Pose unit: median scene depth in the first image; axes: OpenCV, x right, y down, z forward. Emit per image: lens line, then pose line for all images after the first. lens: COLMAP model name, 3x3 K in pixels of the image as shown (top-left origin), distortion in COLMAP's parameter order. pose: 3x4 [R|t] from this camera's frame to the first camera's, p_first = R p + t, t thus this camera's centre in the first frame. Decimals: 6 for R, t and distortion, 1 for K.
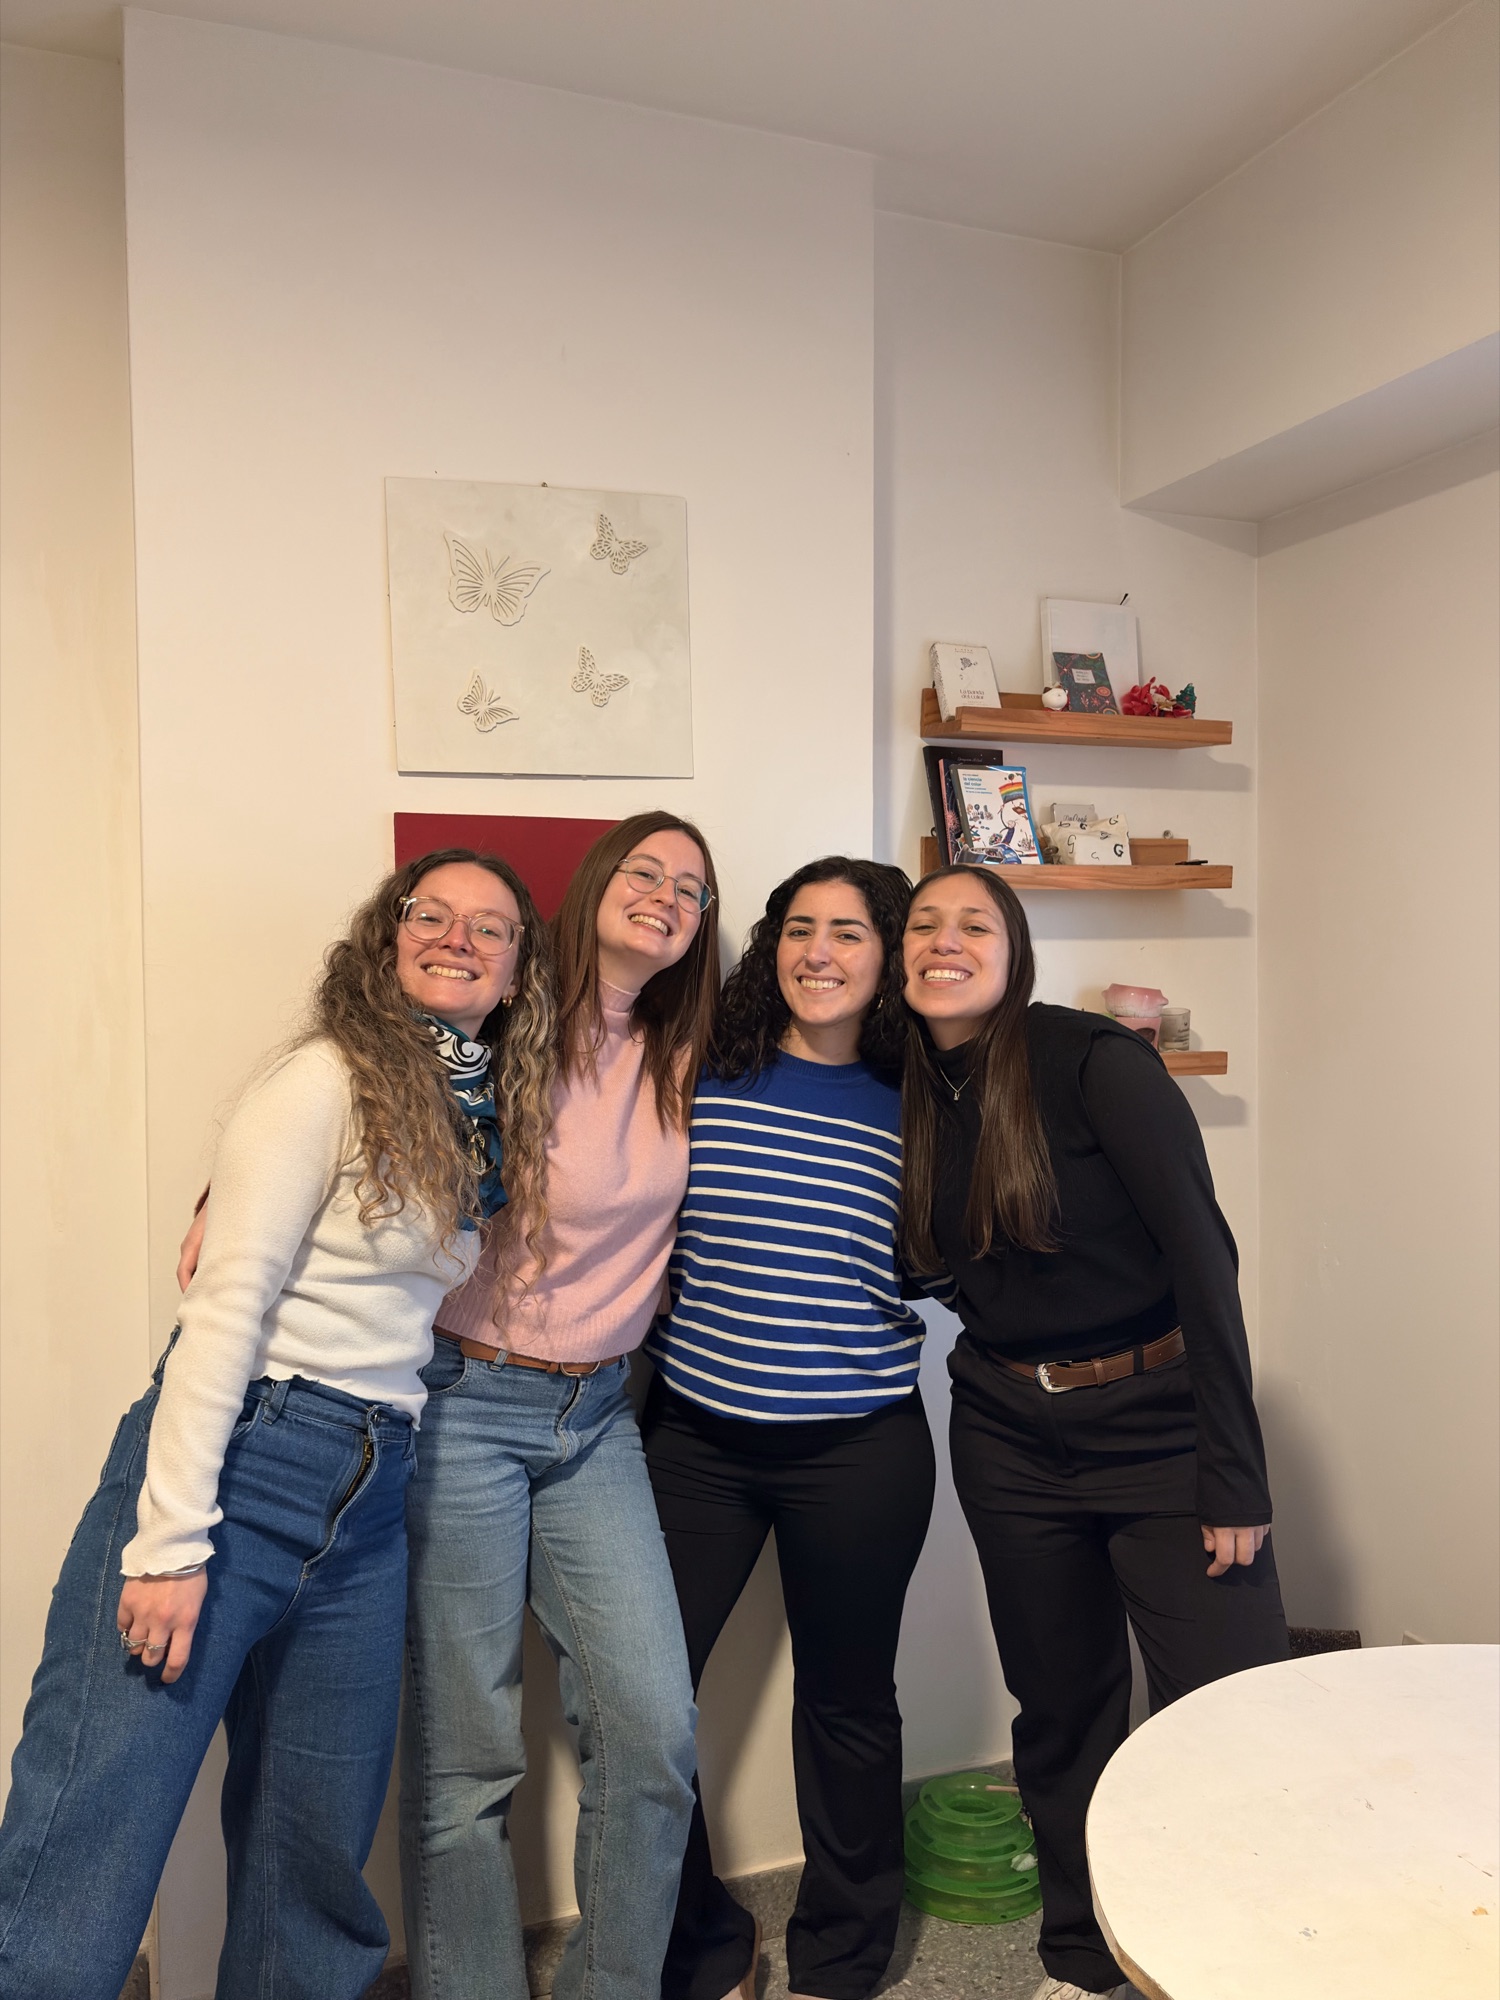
lens RADIAL K [[1576.9, 0, 751.2], [0, 1576.9, 998.4], [0, 0, 1]] dist [-0.009822, -0.002320]
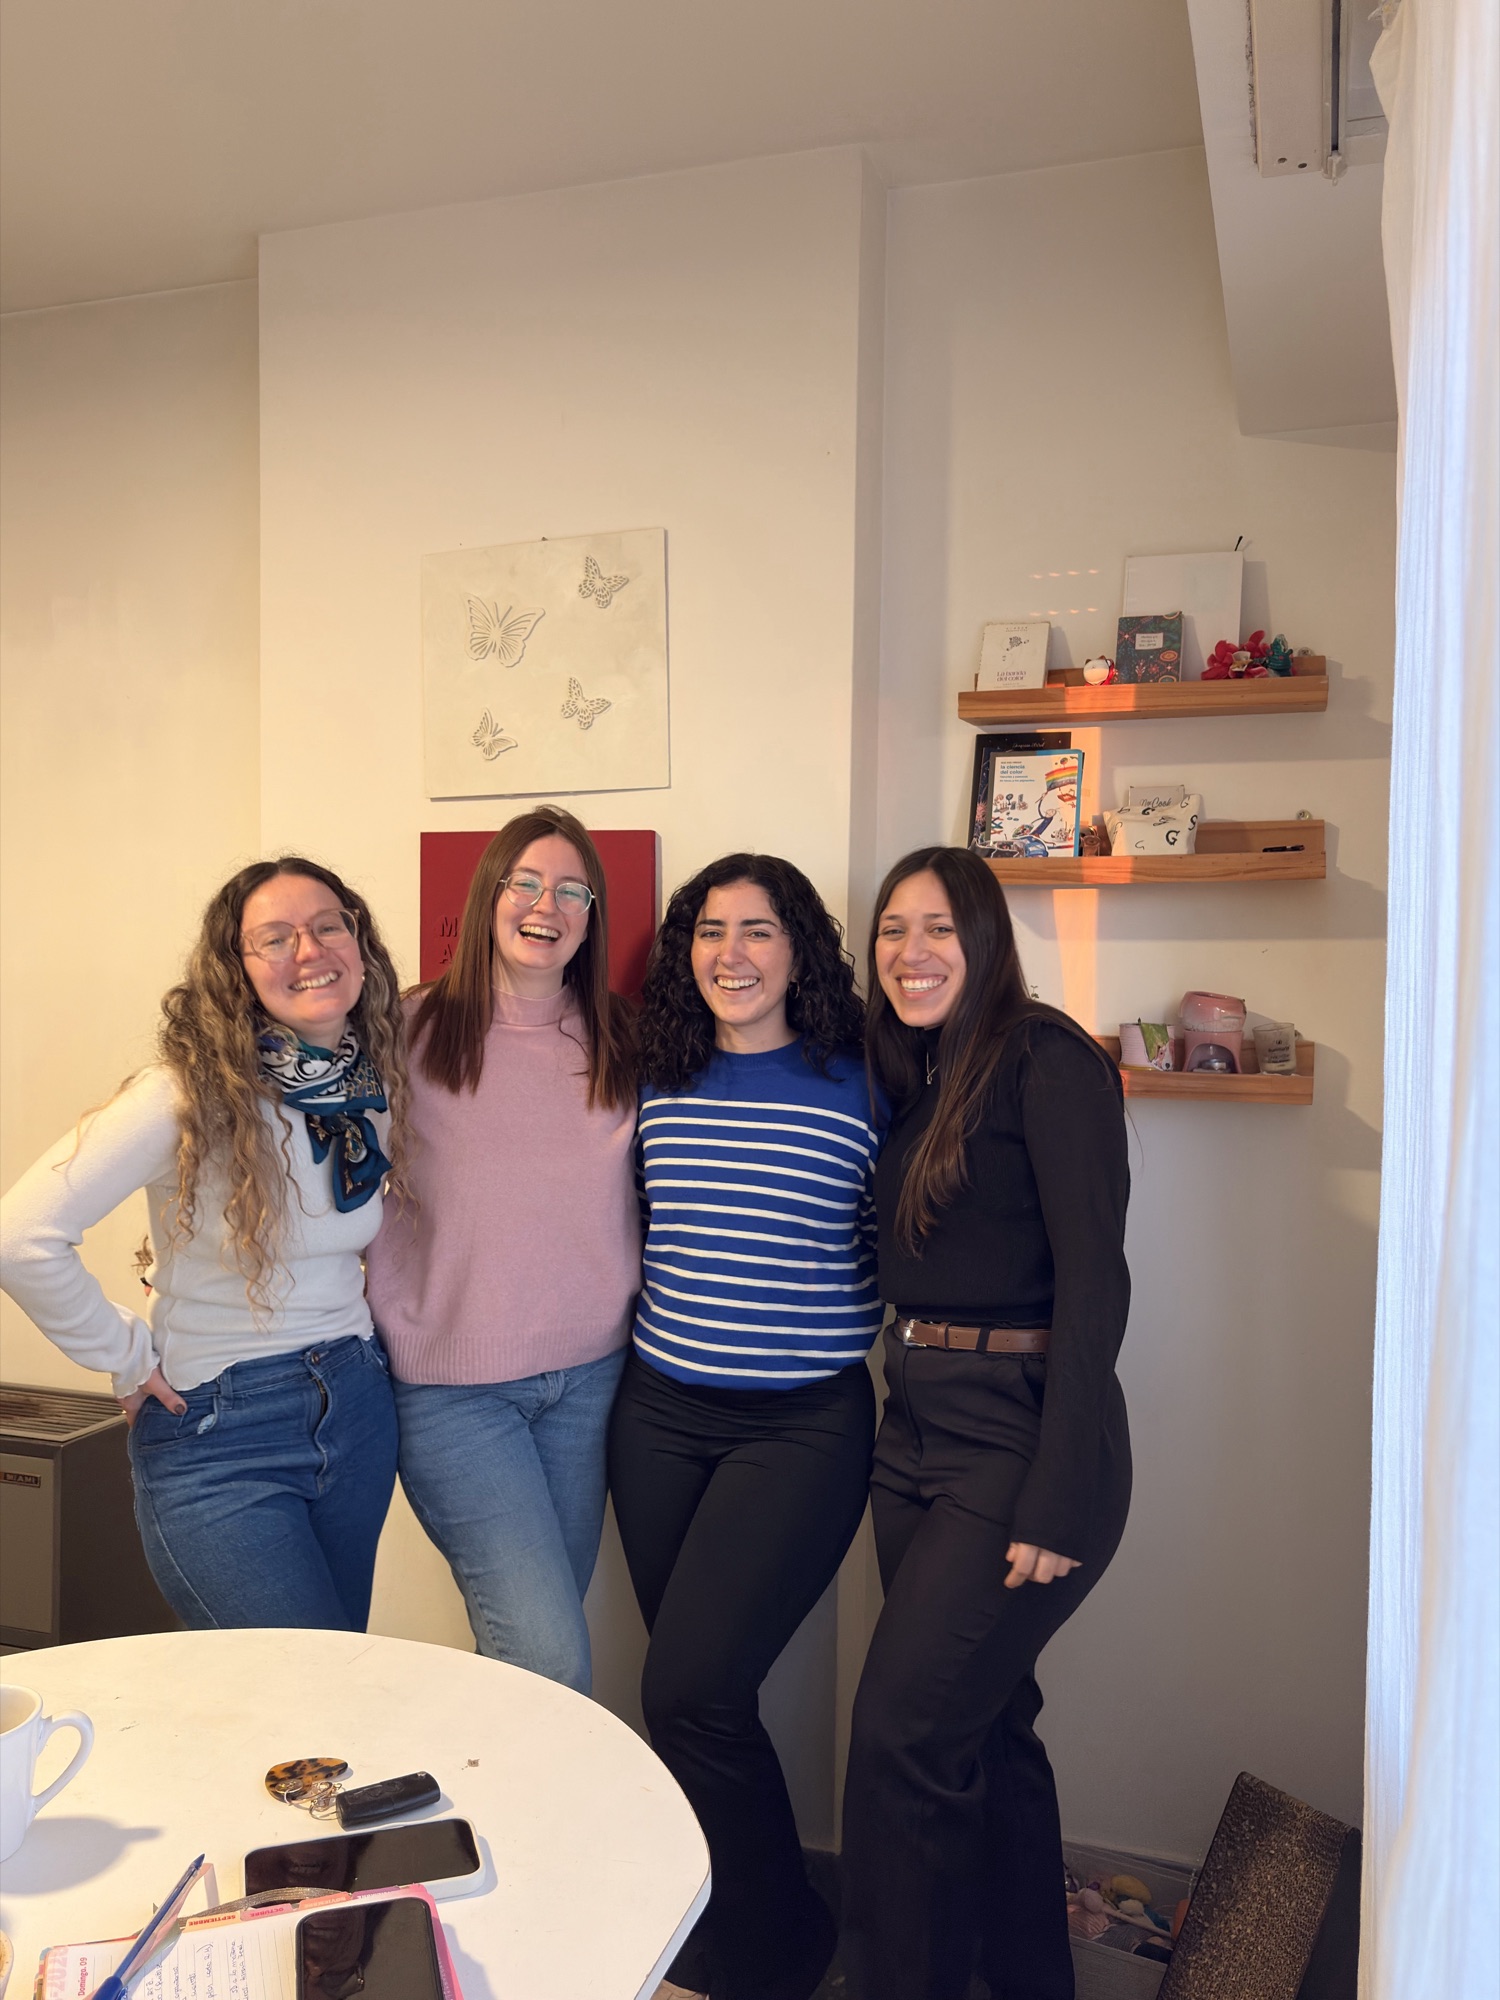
lens RADIAL K [[1576.9, 0, 751.7], [0, 1576.9, 994.6], [0, 0, 1]] dist [-0.009822, -0.002320]
pose [[0.777492, 0.026961, -0.628315, 0.612255], [-0.025854, 0.999606, 0.010901, -0.011069], [0.628361, 0.007769, 0.777883, 0.181741]]
